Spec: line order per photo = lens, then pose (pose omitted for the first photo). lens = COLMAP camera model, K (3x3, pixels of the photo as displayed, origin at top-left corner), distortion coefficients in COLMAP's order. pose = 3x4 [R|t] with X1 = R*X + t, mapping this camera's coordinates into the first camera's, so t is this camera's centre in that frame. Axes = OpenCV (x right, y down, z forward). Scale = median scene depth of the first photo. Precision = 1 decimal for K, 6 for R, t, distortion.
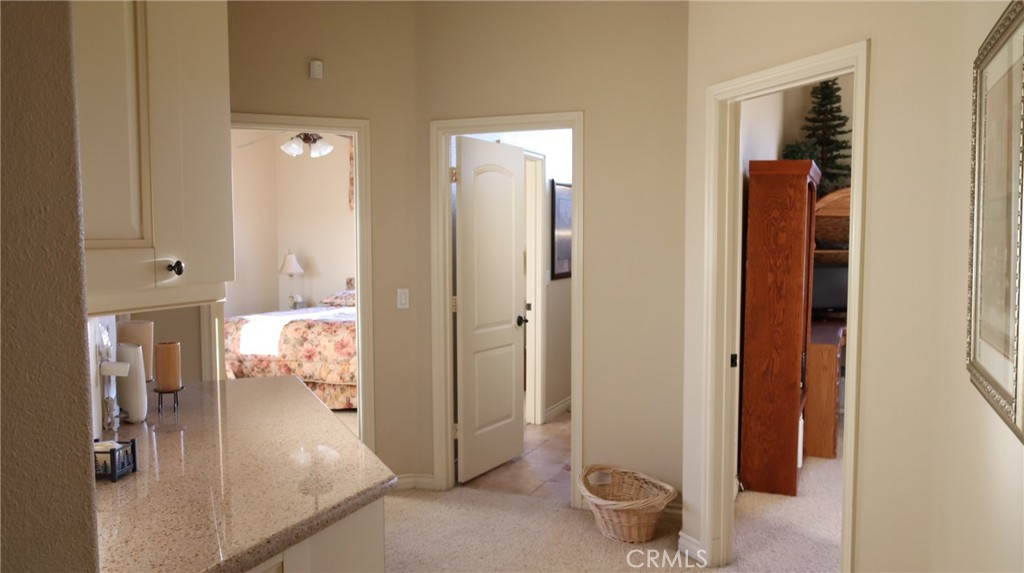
lens RADIAL K [[838.3, 0, 518.7], [0, 838.3, 292.2], [0, 0, 1]] dist [-0.007800, 0.002636]
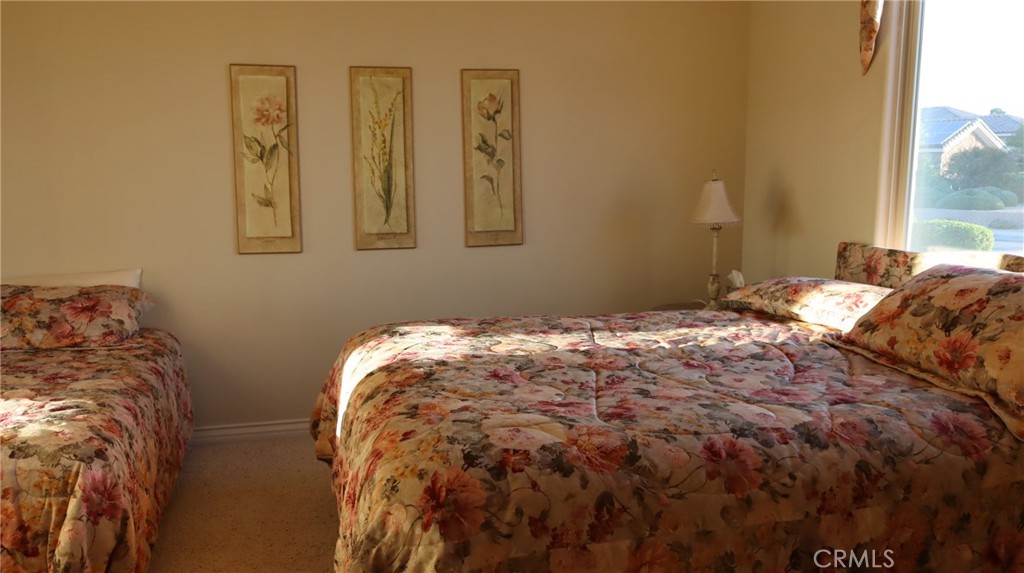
lens RADIAL K [[838.3, 0, 516.9], [0, 838.3, 290.0], [0, 0, 1]] dist [-0.007800, 0.002636]
pose [[0.583336, 0.111687, -0.804515, 0.047089], [-0.052005, 0.993604, 0.100229, -0.035894], [0.810564, -0.016628, 0.585414, 0.855639]]
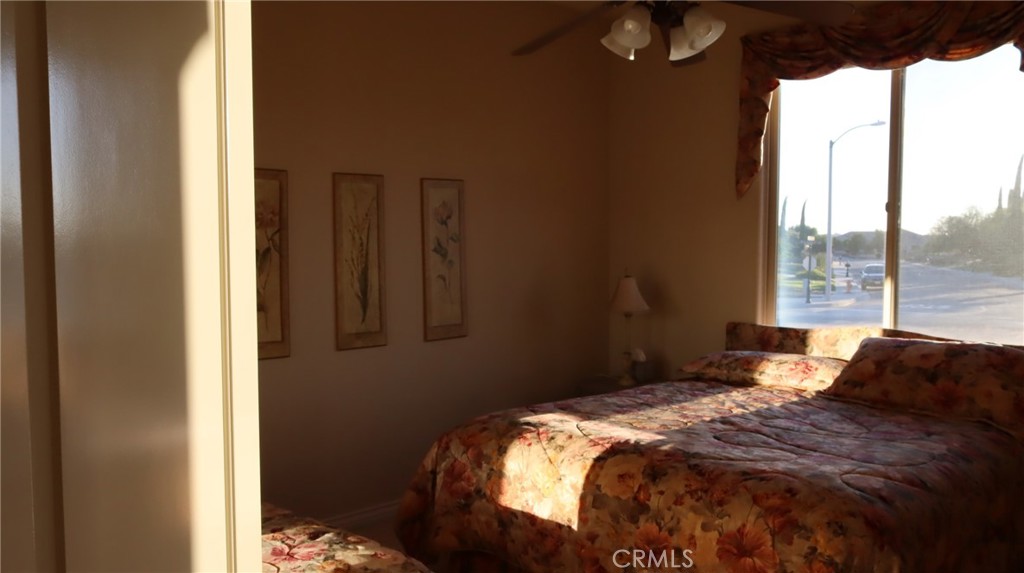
lens RADIAL K [[838.3, 0, 505.2], [0, 838.3, 296.0], [0, 0, 1]] dist [-0.007800, 0.002636]
pose [[0.908842, 0.025747, -0.416346, -0.149339], [-0.027460, 0.999621, 0.001874, -0.042350], [0.416237, 0.009730, 0.909204, 0.602972]]
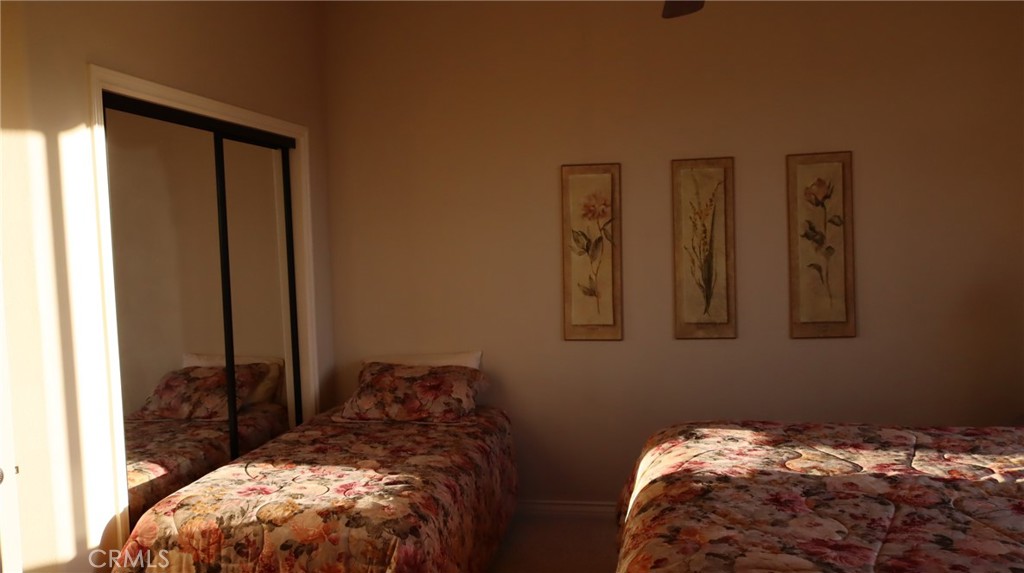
lens RADIAL K [[838.3, 0, 514.6], [0, 838.3, 290.9], [0, 0, 1]] dist [-0.007800, 0.002636]
pose [[0.187876, 0.055926, -0.980599, 0.063362], [-0.040816, 0.997960, 0.049096, -0.058422], [0.981344, 0.030800, 0.189775, 0.885677]]
